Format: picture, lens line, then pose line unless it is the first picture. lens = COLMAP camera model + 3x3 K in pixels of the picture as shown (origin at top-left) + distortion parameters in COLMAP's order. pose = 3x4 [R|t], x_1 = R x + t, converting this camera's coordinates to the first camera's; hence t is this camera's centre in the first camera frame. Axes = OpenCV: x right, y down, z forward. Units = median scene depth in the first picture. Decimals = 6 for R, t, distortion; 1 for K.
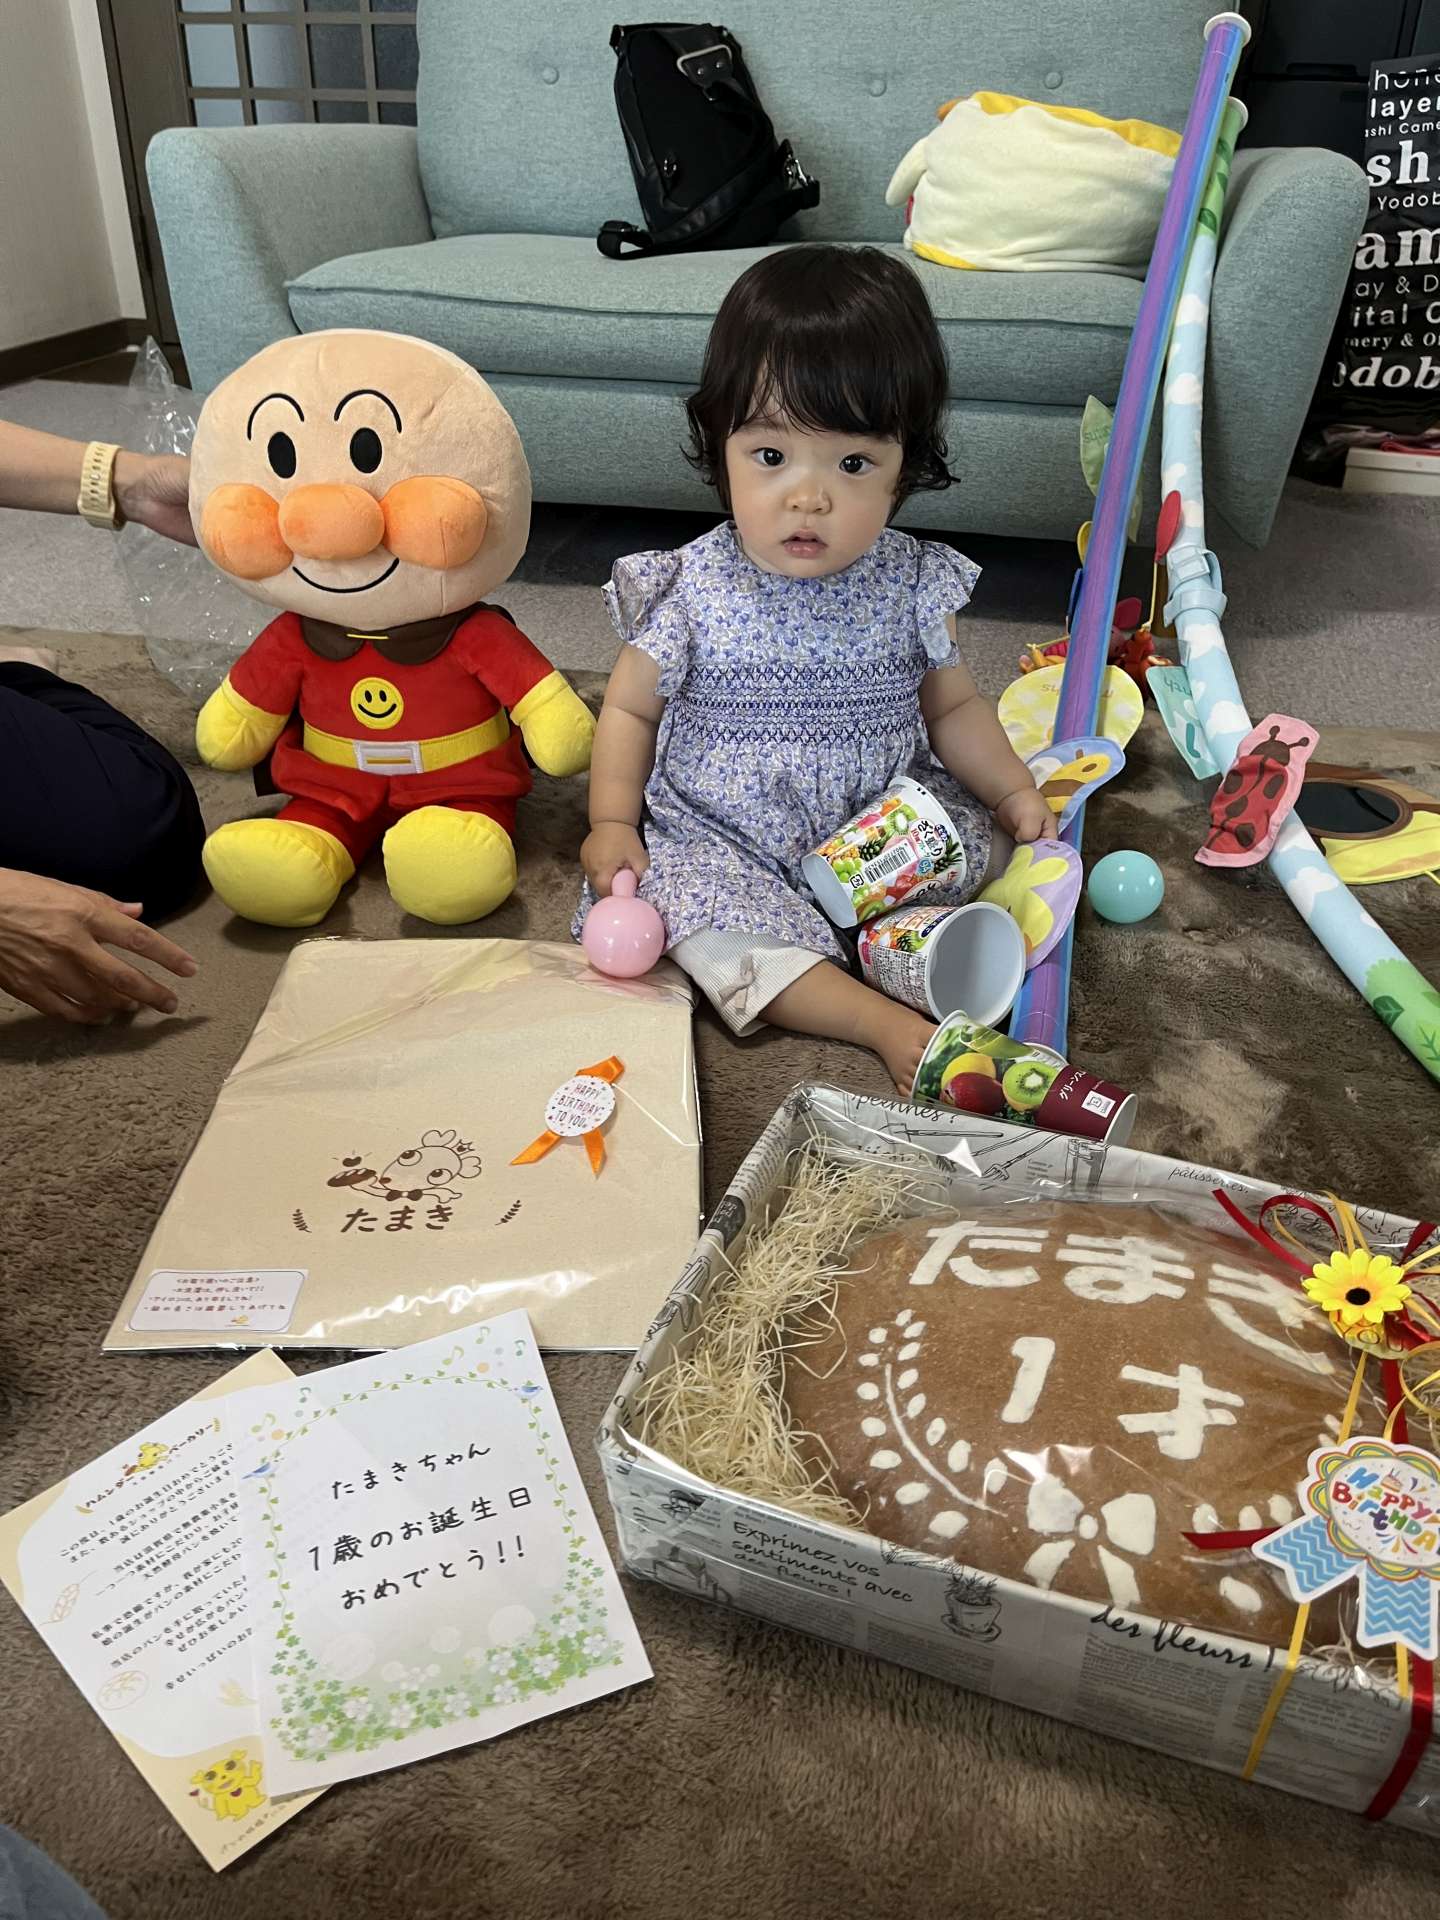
lens RADIAL K [[1450.2, 0, 723.5], [0, 1450.2, 946.0], [0, 0, 1]] dist [0.062949, -0.094752]
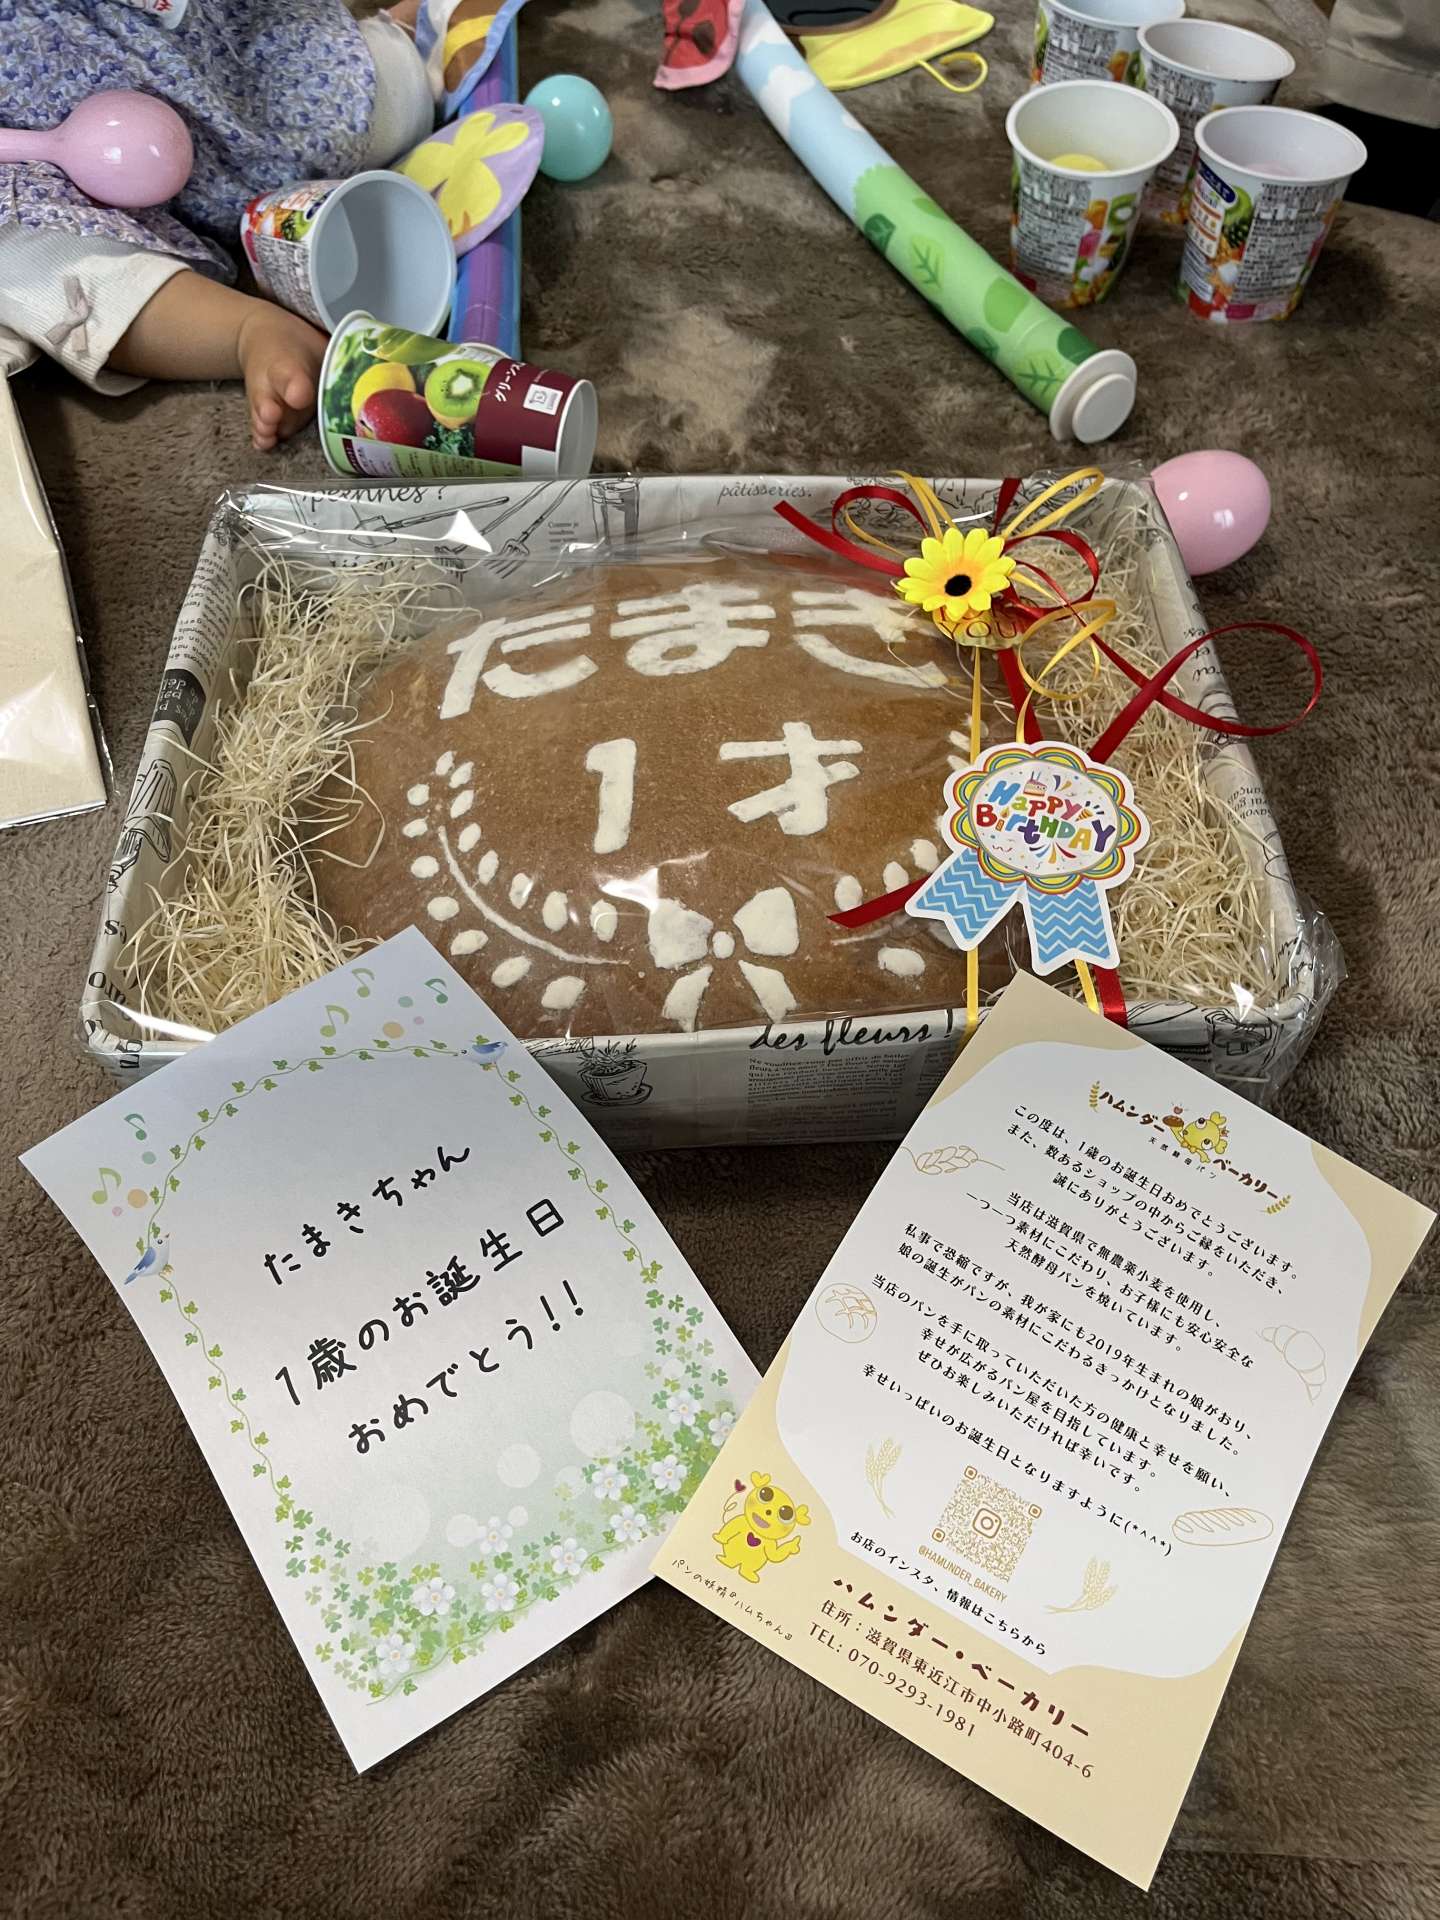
lens RADIAL K [[1455.8, 0, 720.0], [0, 1455.8, 960.0], [0, 0, 1]] dist [0.070708, -0.109125]
pose [[0.921052, -0.312377, 0.232561, 0.045813], [0.194701, 0.886538, 0.419691, 0.050711], [-0.337276, -0.341277, 0.877368, 0.235824]]
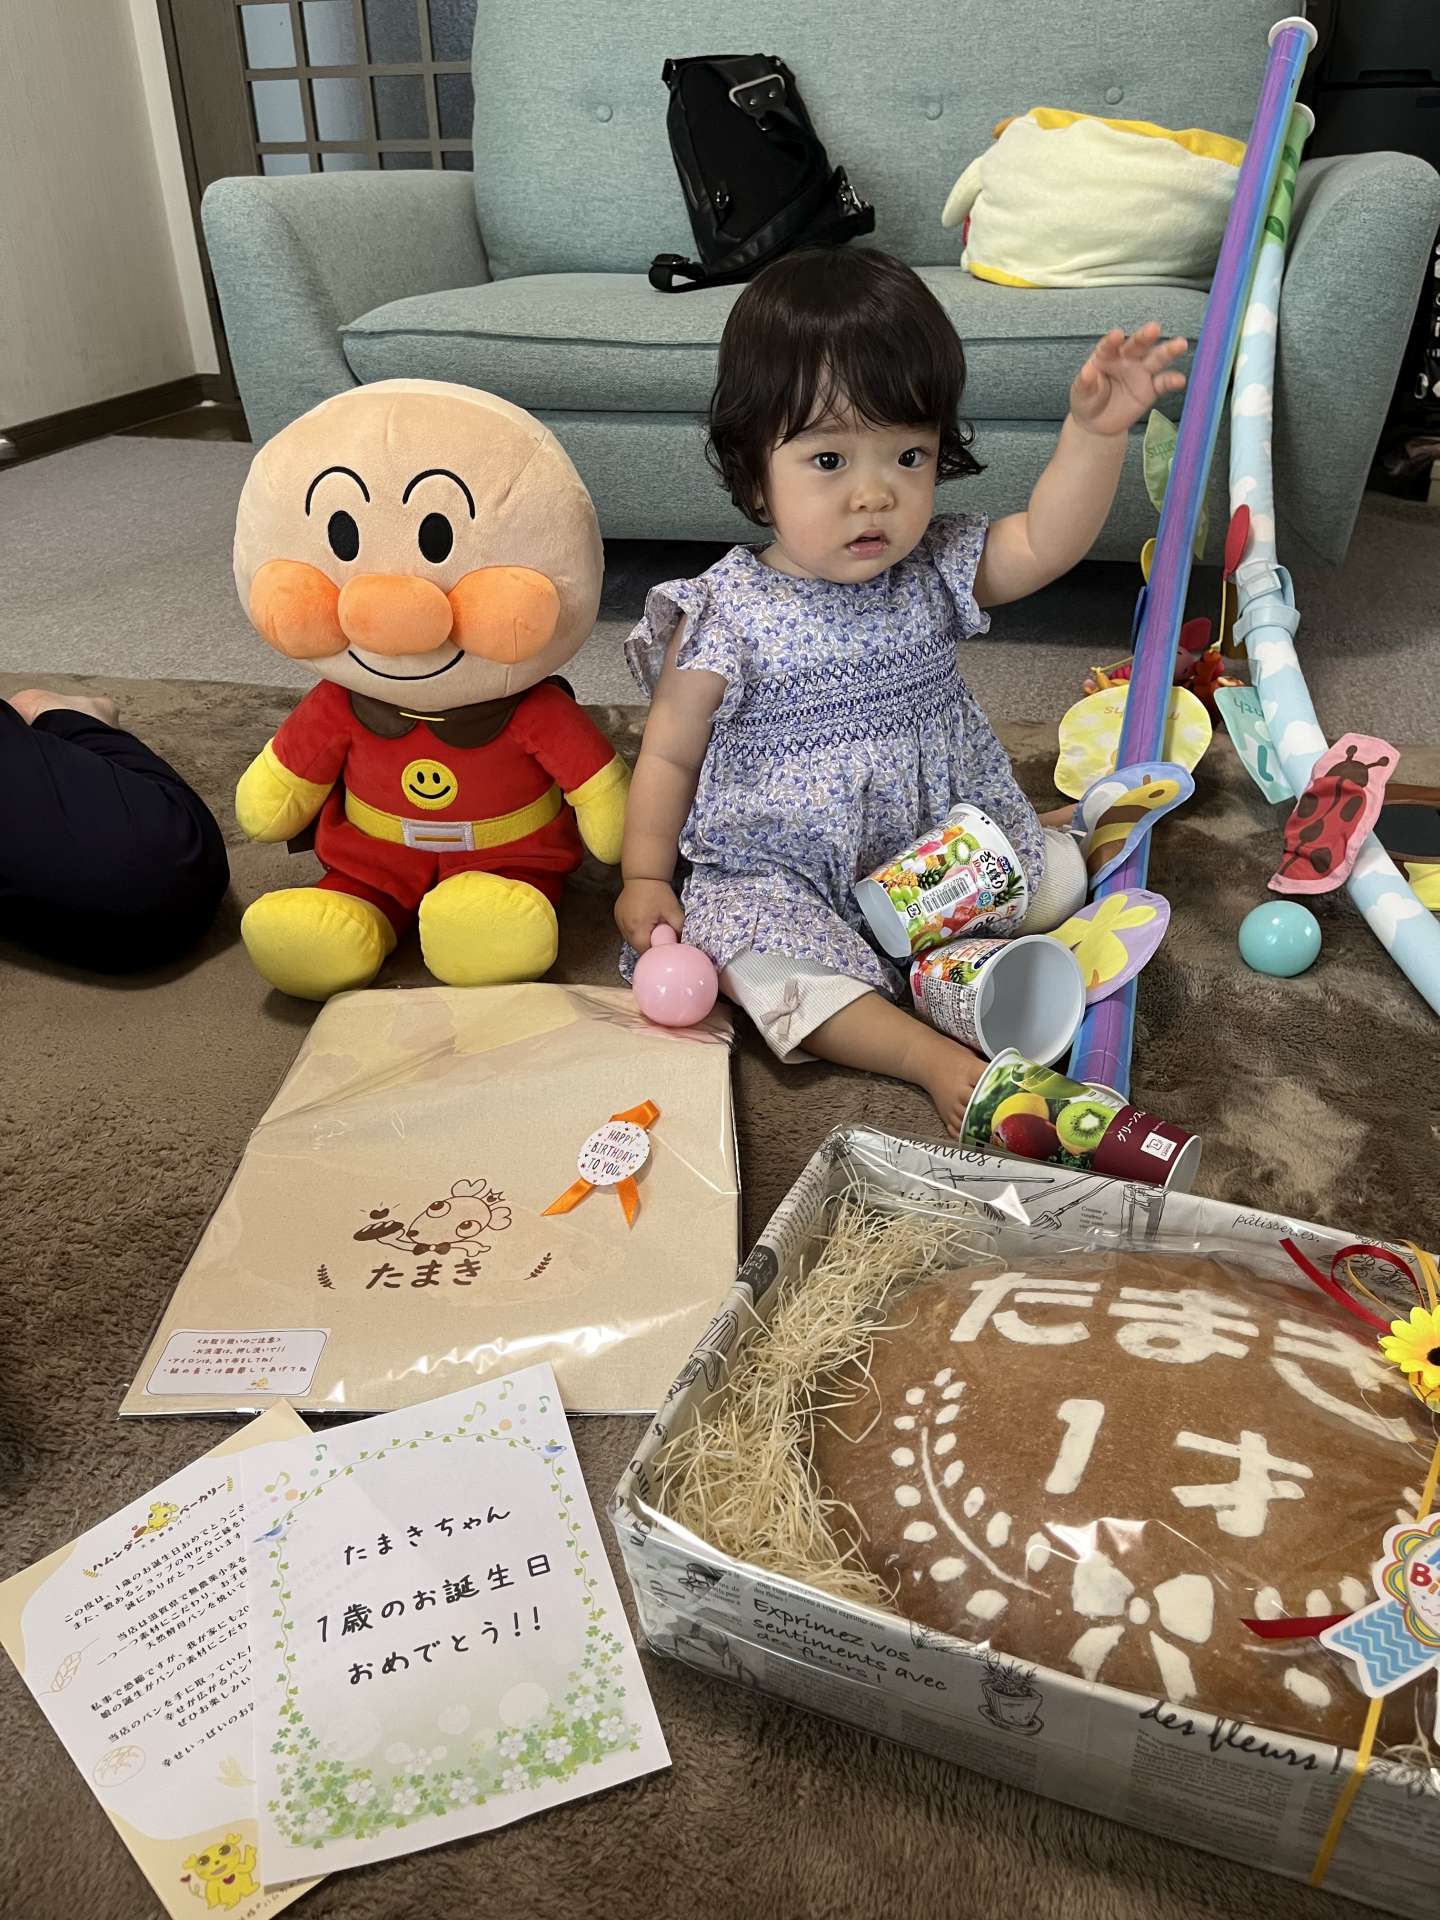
lens RADIAL K [[1455.8, 0, 720.0], [0, 1455.8, 960.0], [0, 0, 1]] dist [0.070708, -0.109125]
pose [[0.998355, -0.011637, -0.056144, 0.037298], [0.010660, 0.999787, -0.017672, 0.002363], [0.056337, 0.017044, 0.998266, 0.049085]]
